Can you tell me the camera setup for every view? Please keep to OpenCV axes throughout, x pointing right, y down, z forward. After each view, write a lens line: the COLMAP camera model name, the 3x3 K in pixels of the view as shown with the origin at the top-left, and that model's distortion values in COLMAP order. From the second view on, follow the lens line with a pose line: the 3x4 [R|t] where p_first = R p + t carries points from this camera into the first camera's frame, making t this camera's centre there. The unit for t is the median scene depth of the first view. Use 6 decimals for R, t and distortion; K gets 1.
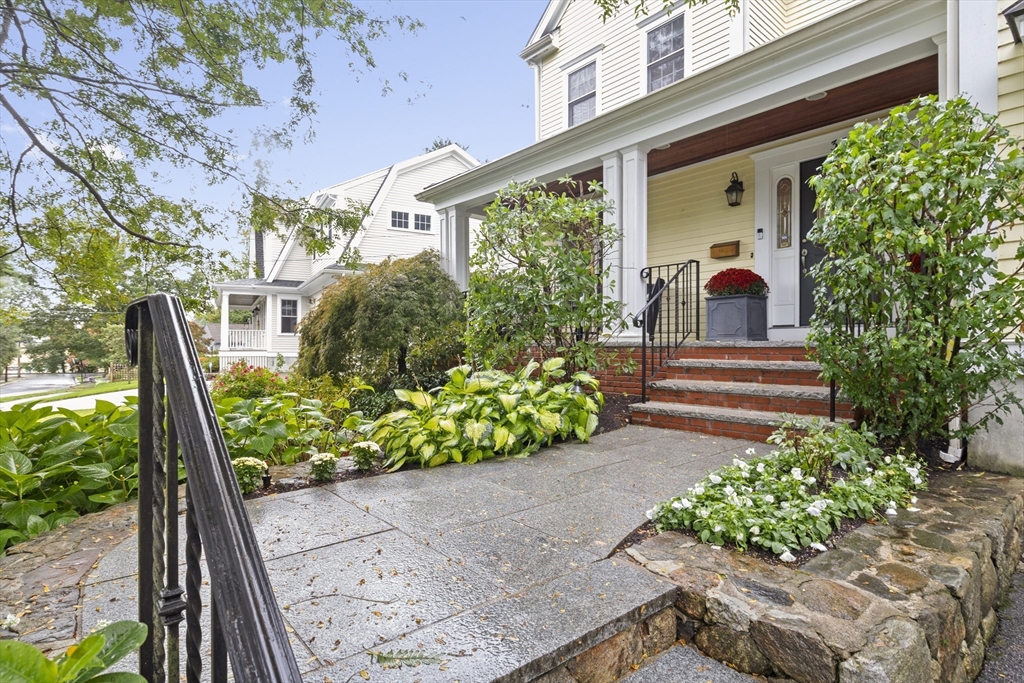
lens RADIAL K [[523.2, 0, 512.0], [0, 523.2, 341.5], [0, 0, 1]] dist [0.000966, 0.000045]
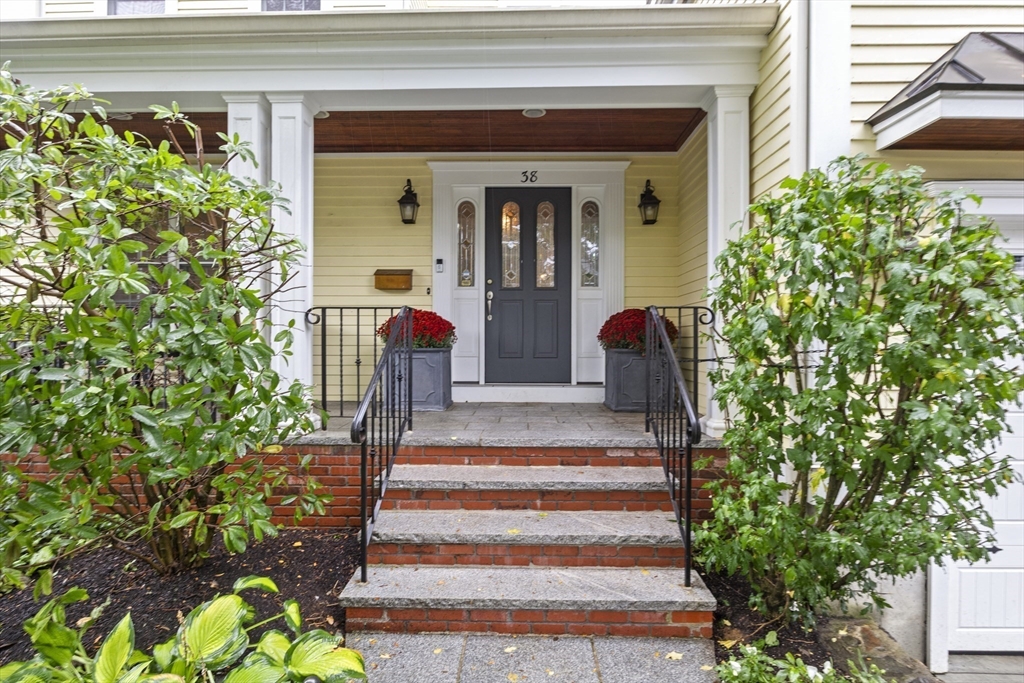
lens RADIAL K [[514.4, 0, 512.0], [0, 514.4, 341.5], [0, 0, 1]] dist [-0.001515, -0.000821]
pose [[0.668524, -0.001024, 0.743690, -0.029344], [-0.005251, 0.999968, 0.006097, -0.103457], [-0.743672, -0.007981, 0.668497, 0.429141]]
